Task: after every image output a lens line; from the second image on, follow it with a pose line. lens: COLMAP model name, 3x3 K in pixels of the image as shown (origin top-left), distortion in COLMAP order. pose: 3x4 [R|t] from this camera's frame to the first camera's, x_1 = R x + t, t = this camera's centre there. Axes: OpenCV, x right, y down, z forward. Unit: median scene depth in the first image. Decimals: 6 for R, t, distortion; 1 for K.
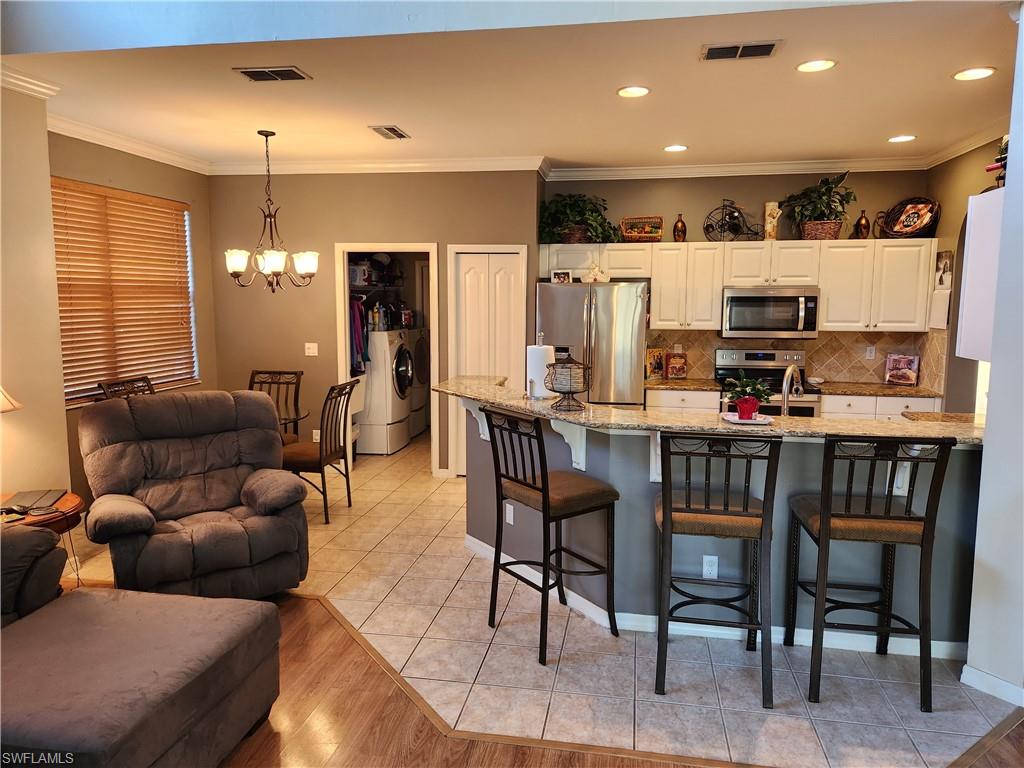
lens RADIAL K [[684.2, 0, 511.6], [0, 684.2, 382.5], [0, 0, 1]] dist [0.043088, -0.025203]
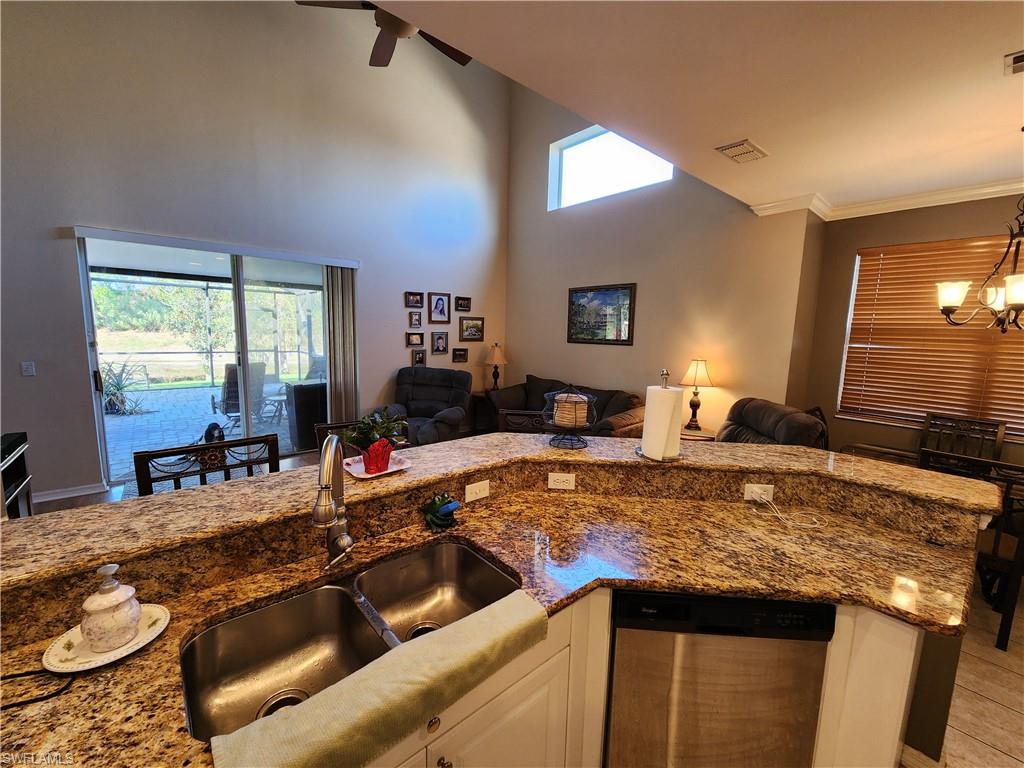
lens RADIAL K [[418.5, 0, 504.1], [0, 418.5, 386.9], [0, 0, 1]] dist [0.000952, -0.000522]
pose [[-0.639980, 0.085339, -0.763638, 0.268969], [-0.128242, 0.968012, 0.215655, -0.081780], [0.757614, 0.235945, -0.608564, 0.694843]]
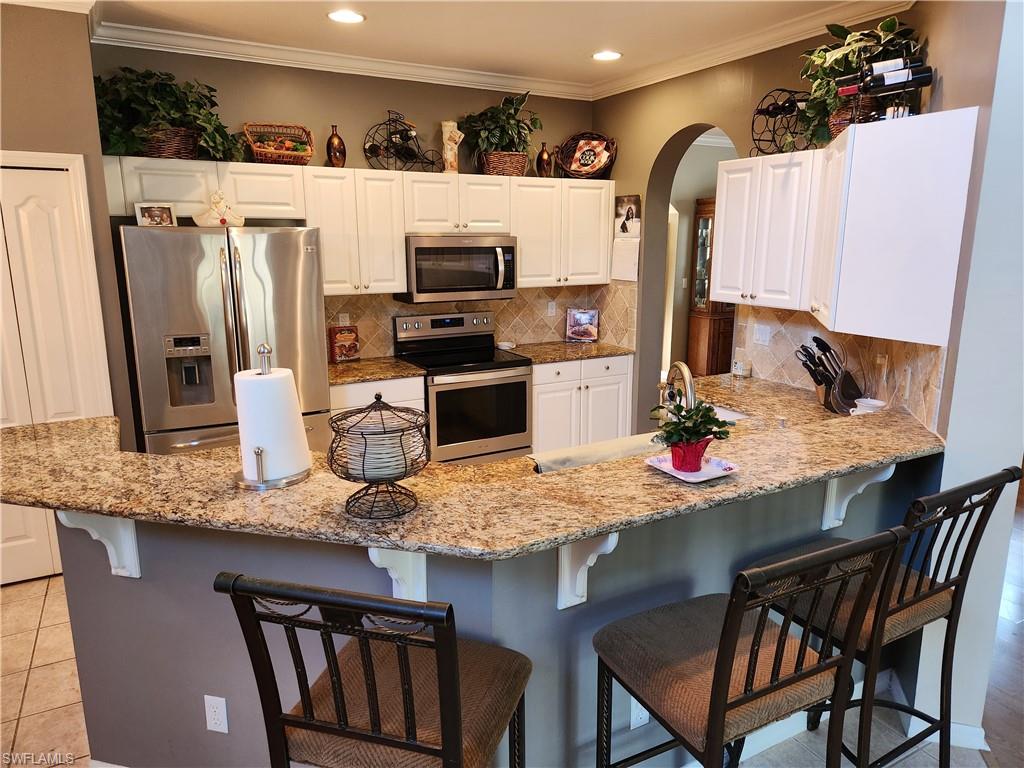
lens RADIAL K [[684.2, 0, 521.8], [0, 684.2, 385.5], [0, 0, 1]] dist [0.043088, -0.025203]
pose [[0.770850, -0.140467, 0.621336, -0.078051], [0.081487, 0.989116, 0.122516, -0.058362], [-0.631783, -0.043811, 0.773906, 0.344884]]
